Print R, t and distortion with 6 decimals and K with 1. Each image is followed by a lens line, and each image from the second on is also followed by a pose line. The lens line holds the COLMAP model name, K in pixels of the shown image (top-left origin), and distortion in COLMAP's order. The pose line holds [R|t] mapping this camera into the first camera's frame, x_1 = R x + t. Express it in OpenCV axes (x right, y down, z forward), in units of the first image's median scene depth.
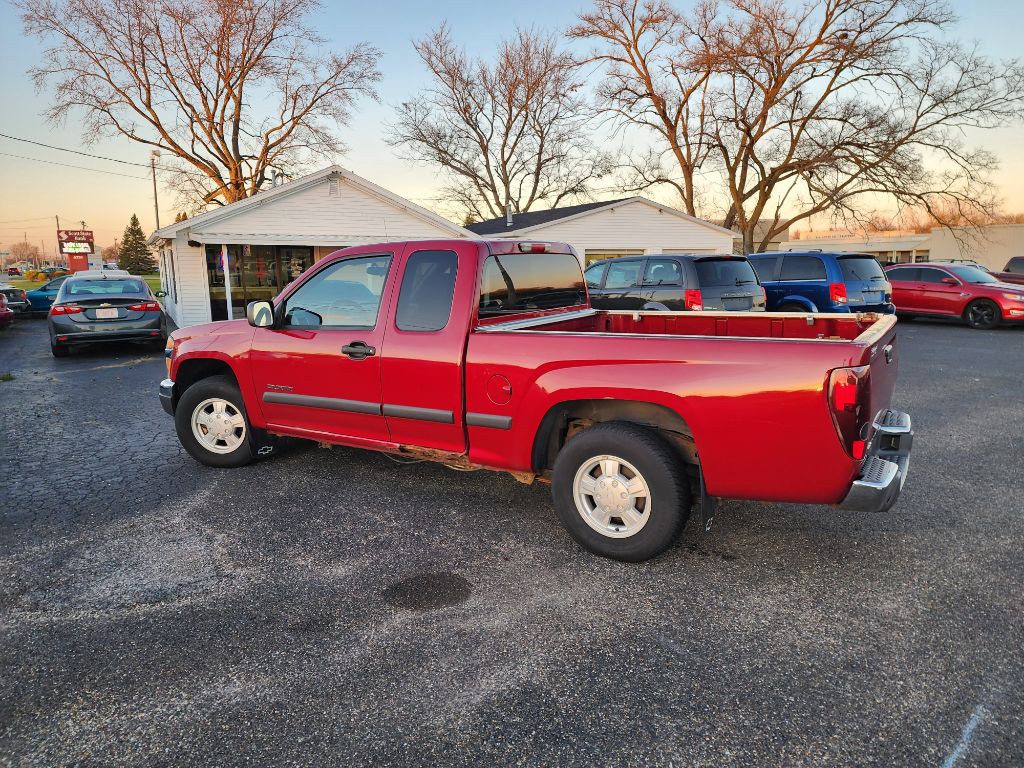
lens RADIAL K [[678.3, 0, 515.7], [0, 678.3, 385.3], [0, 0, 1]] dist [0.077653, -0.061289]
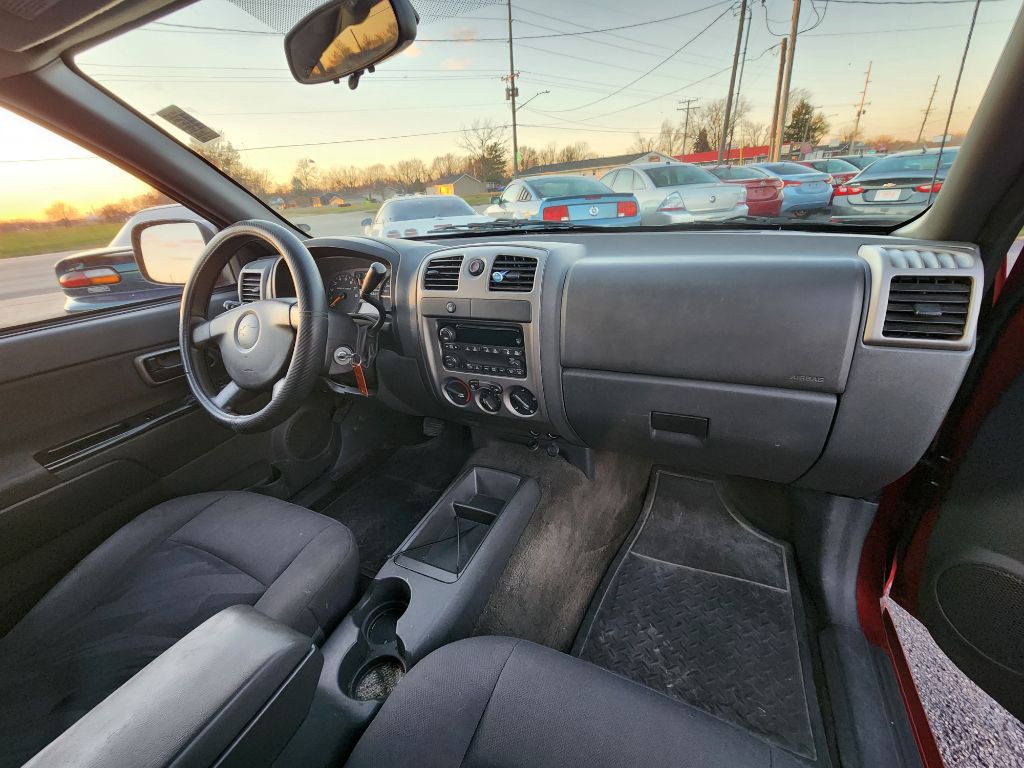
lens RADIAL K [[416.8, 0, 516.8], [0, 416.8, 385.4], [0, 0, 1]] dist [-0.006917, 0.002622]
pose [[0.120775, 0.432270, -0.893620, -0.015475], [-0.099874, 0.900933, 0.422309, -0.026864], [0.987643, 0.038245, 0.151983, 0.194638]]
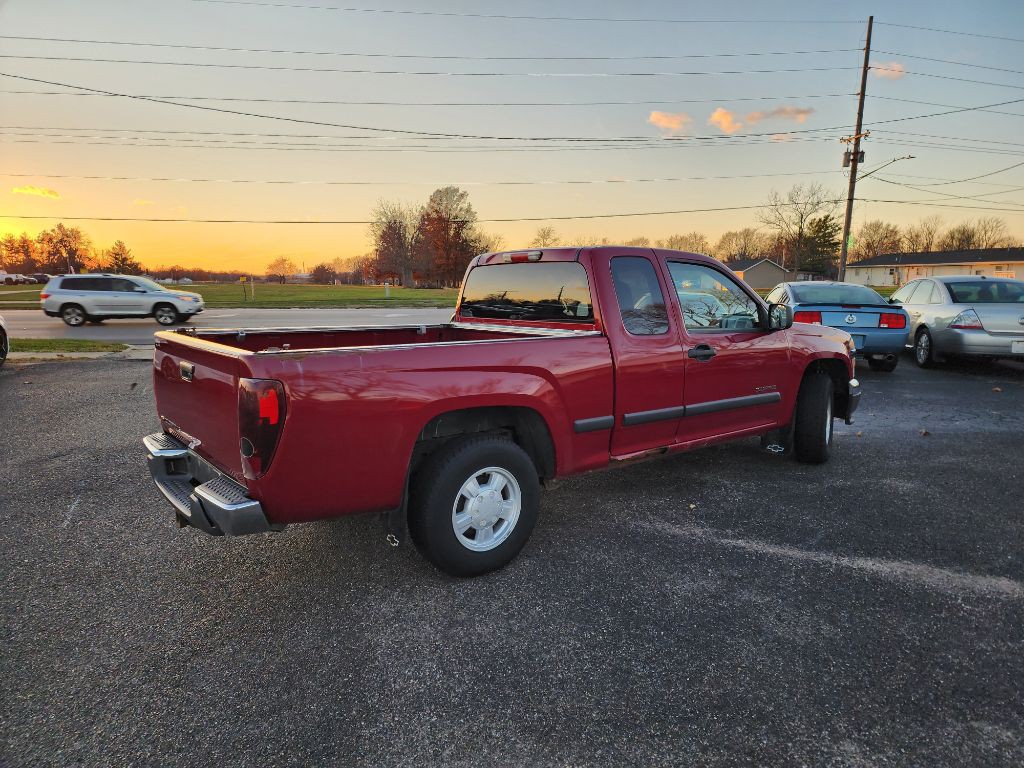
lens RADIAL K [[678.3, 0, 525.7], [0, 678.3, 394.8], [0, 0, 1]] dist [0.077653, -0.061289]
pose [[-0.318724, 0.168545, -0.932742, 0.161825], [-0.162846, 0.959694, 0.229061, -0.038625], [0.933754, 0.224900, -0.278431, 0.215927]]
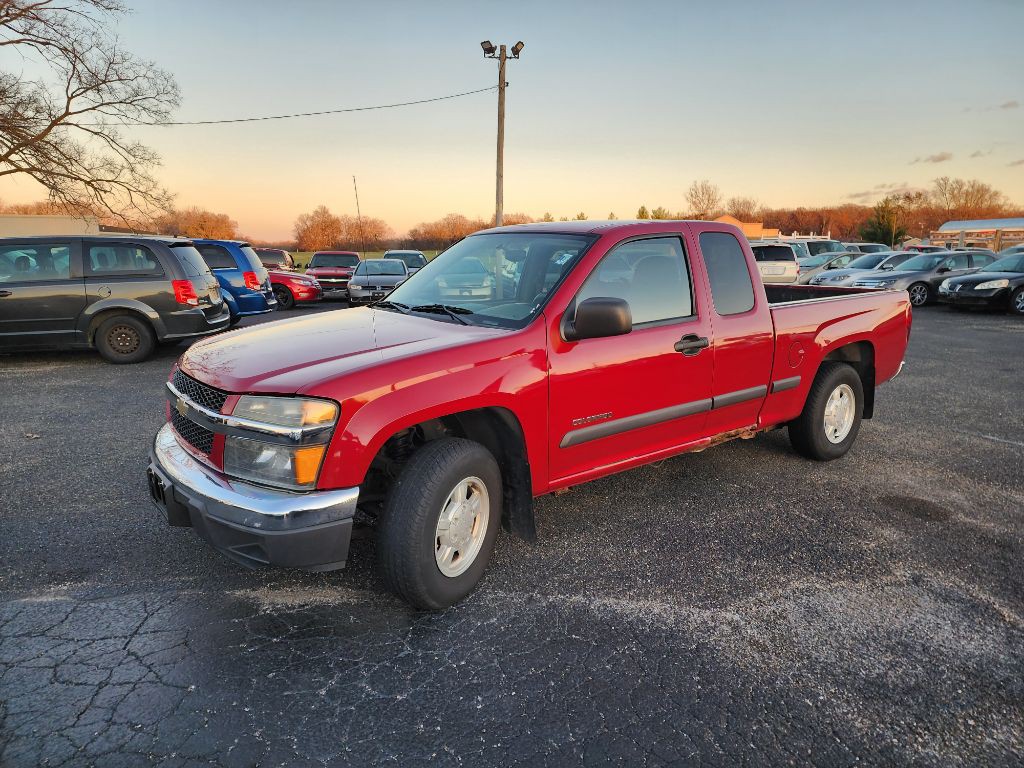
lens RADIAL K [[678.3, 0, 518.7], [0, 678.3, 386.5], [0, 0, 1]] dist [0.077653, -0.061289]
pose [[0.324182, -0.174715, 0.929721, -0.175118], [0.160959, 0.978654, 0.127787, -0.022684], [-0.932201, 0.108221, 0.345384, 0.141652]]
